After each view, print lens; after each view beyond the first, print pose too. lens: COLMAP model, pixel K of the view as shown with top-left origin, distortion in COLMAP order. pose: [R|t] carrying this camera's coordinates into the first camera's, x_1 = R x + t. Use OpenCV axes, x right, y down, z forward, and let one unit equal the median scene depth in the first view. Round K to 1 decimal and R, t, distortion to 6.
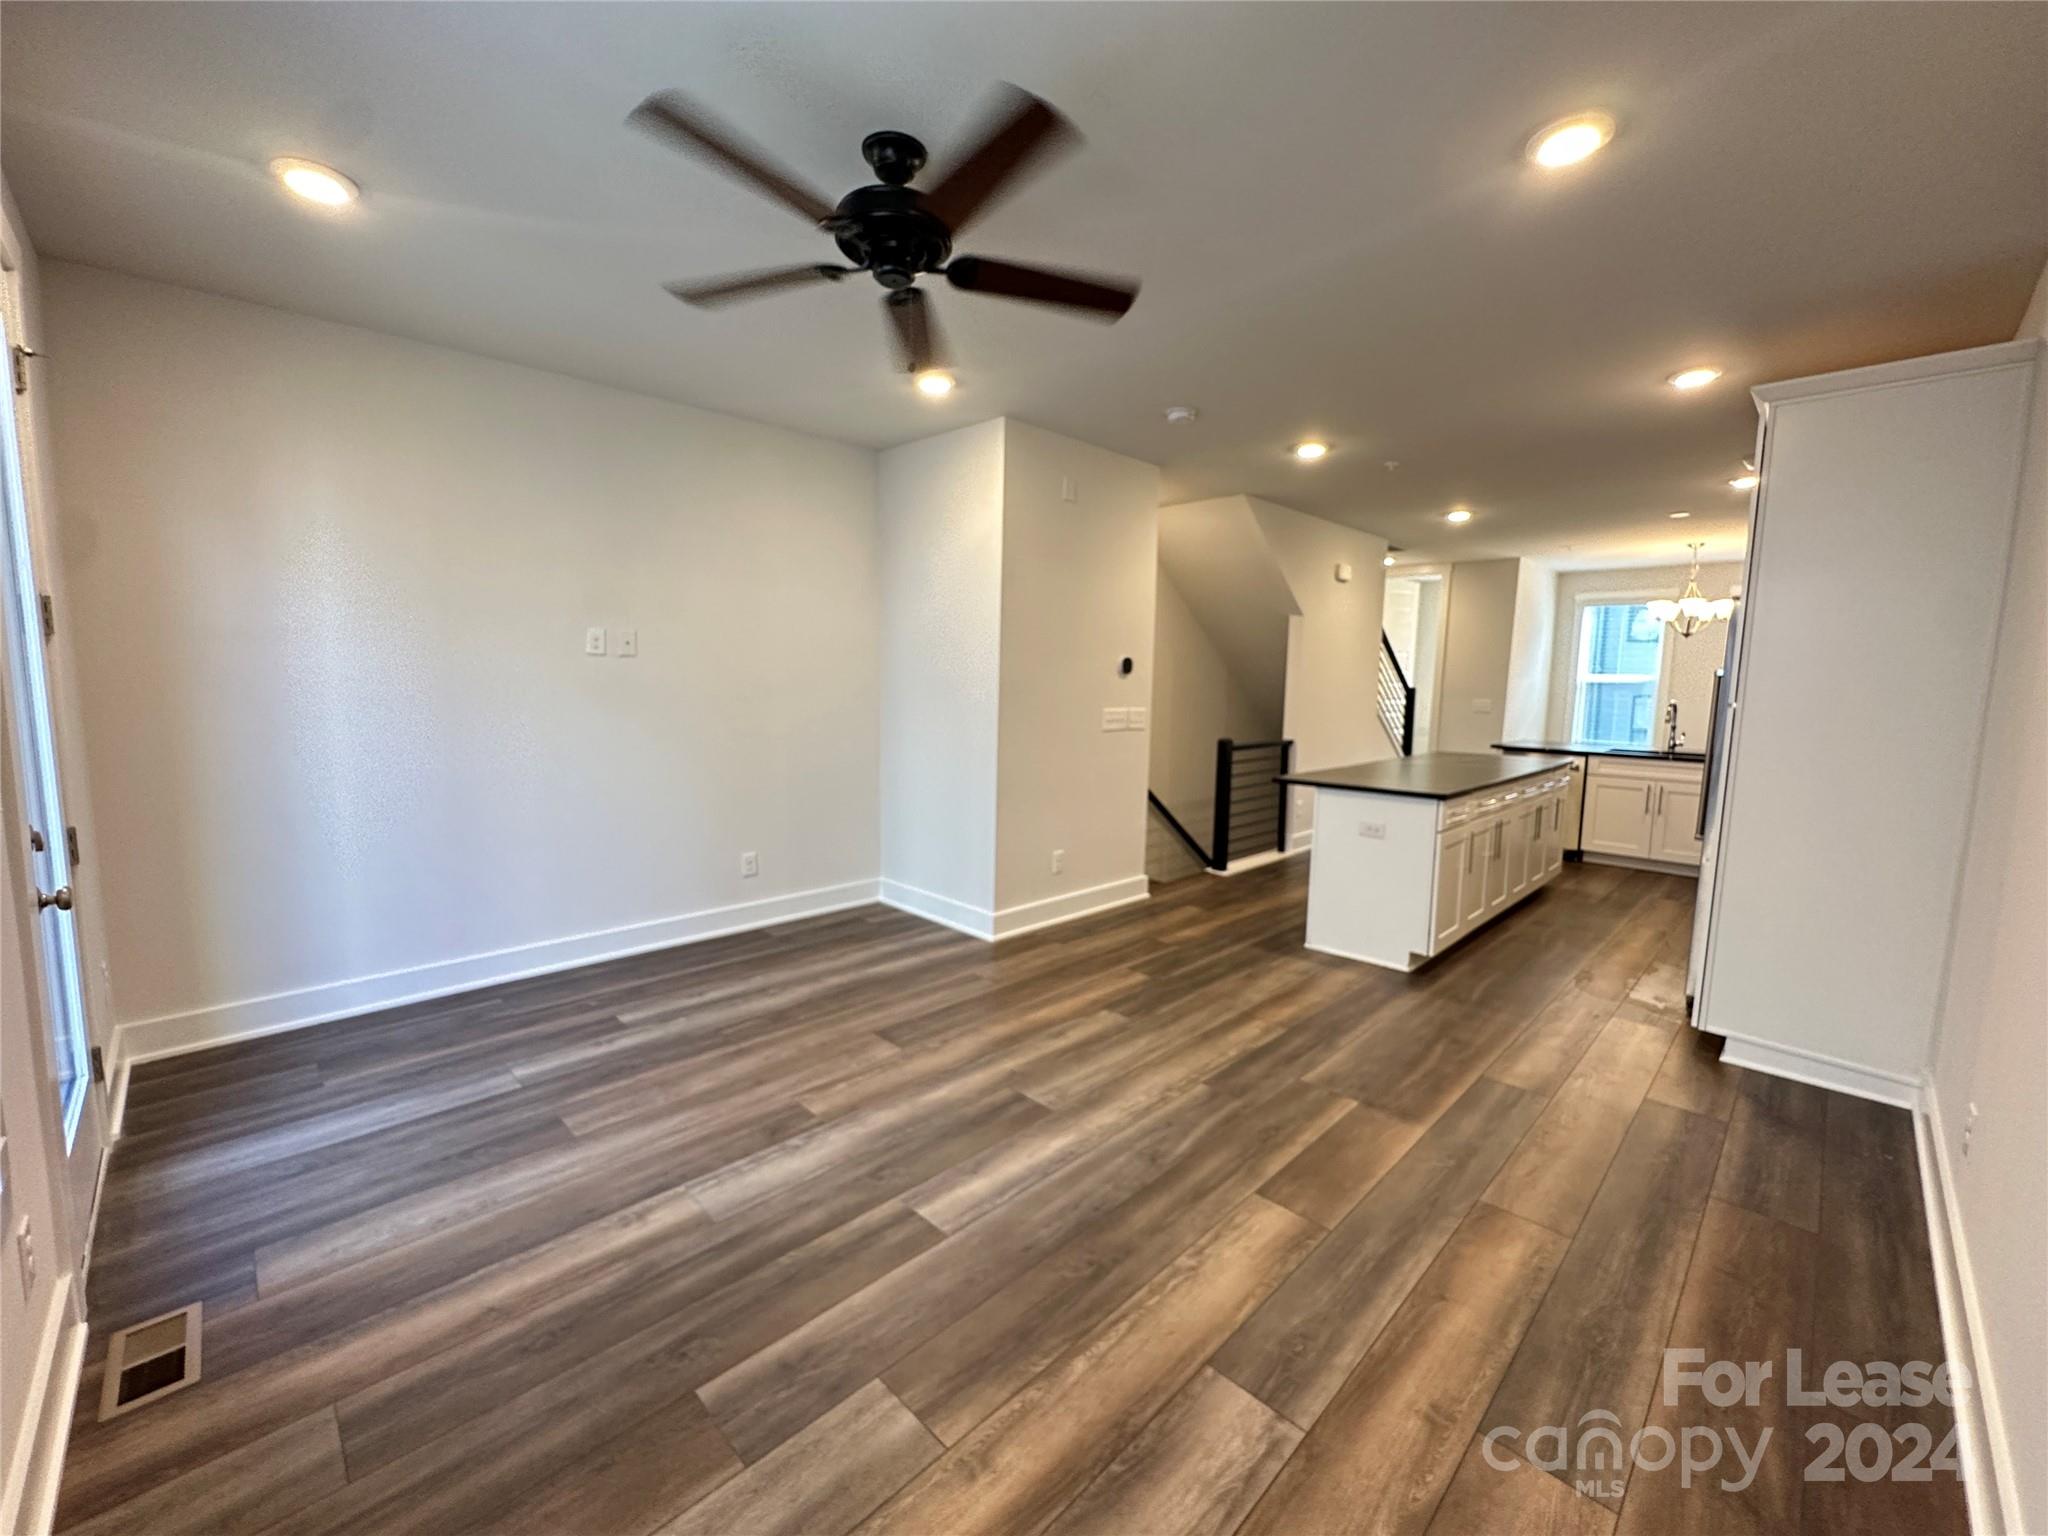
lens RADIAL K [[819.8, 0, 1015.5], [0, 819.8, 769.5], [0, 0, 1]] dist [-0.005257, 0.000864]
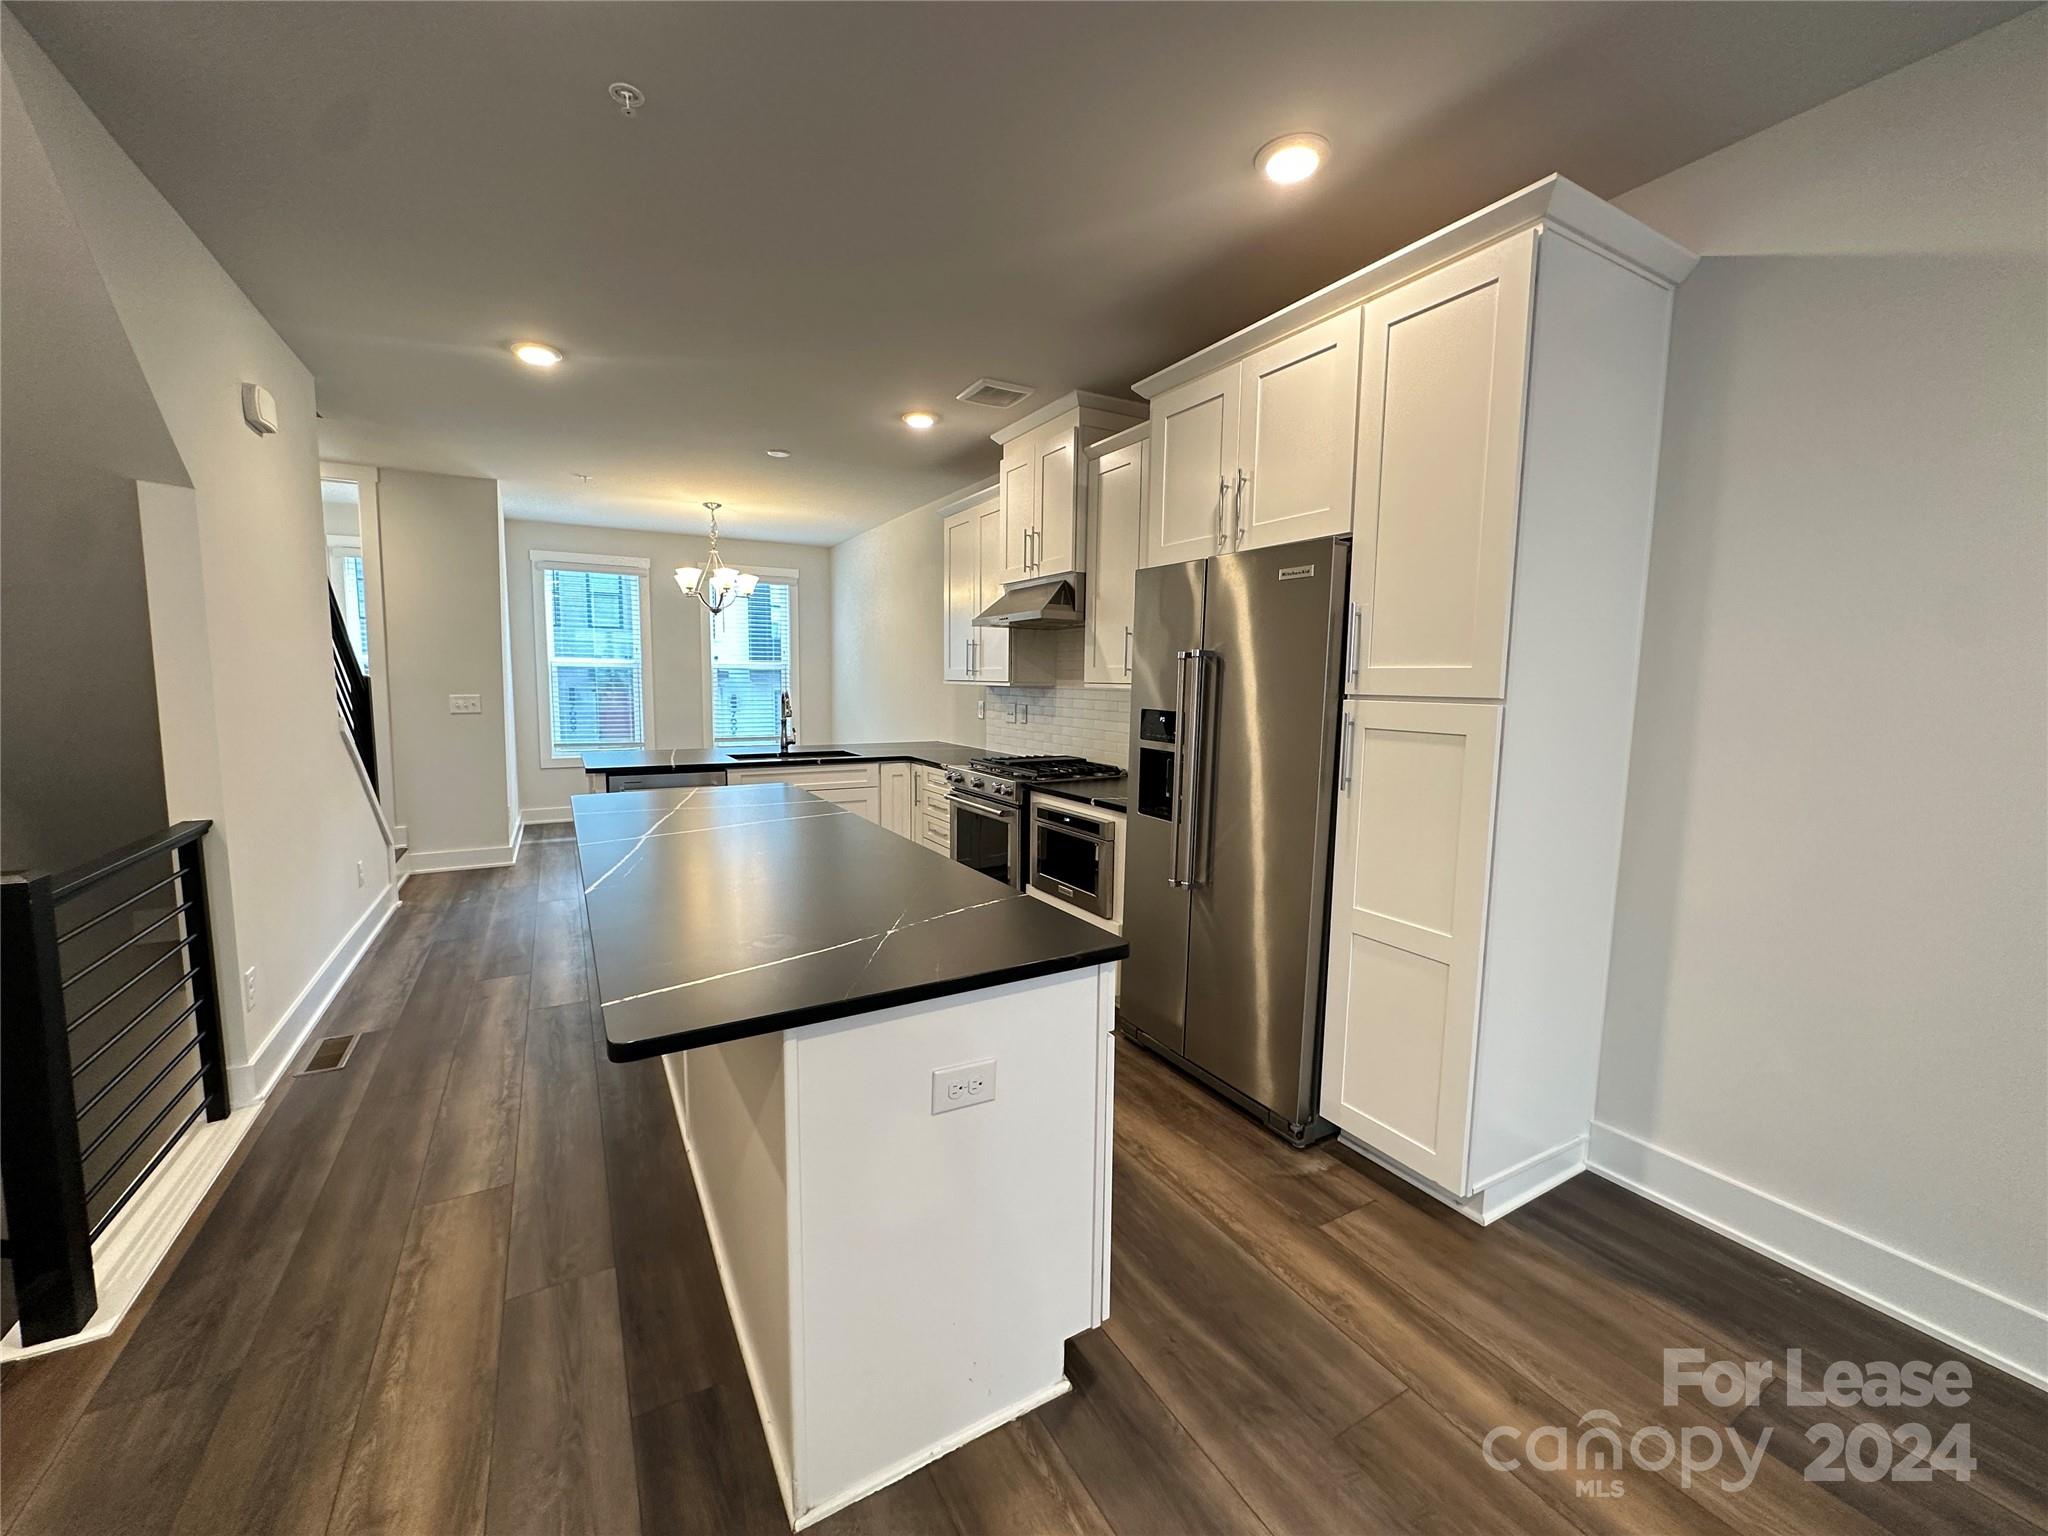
lens RADIAL K [[819.8, 0, 1031.3], [0, 819.8, 764.5], [0, 0, 1]] dist [-0.005257, 0.000864]
pose [[0.248036, -0.114175, 0.961999, 0.179231], [0.104869, 0.990359, 0.090502, -0.133100], [-0.963058, 0.078437, 0.257618, 1.277312]]
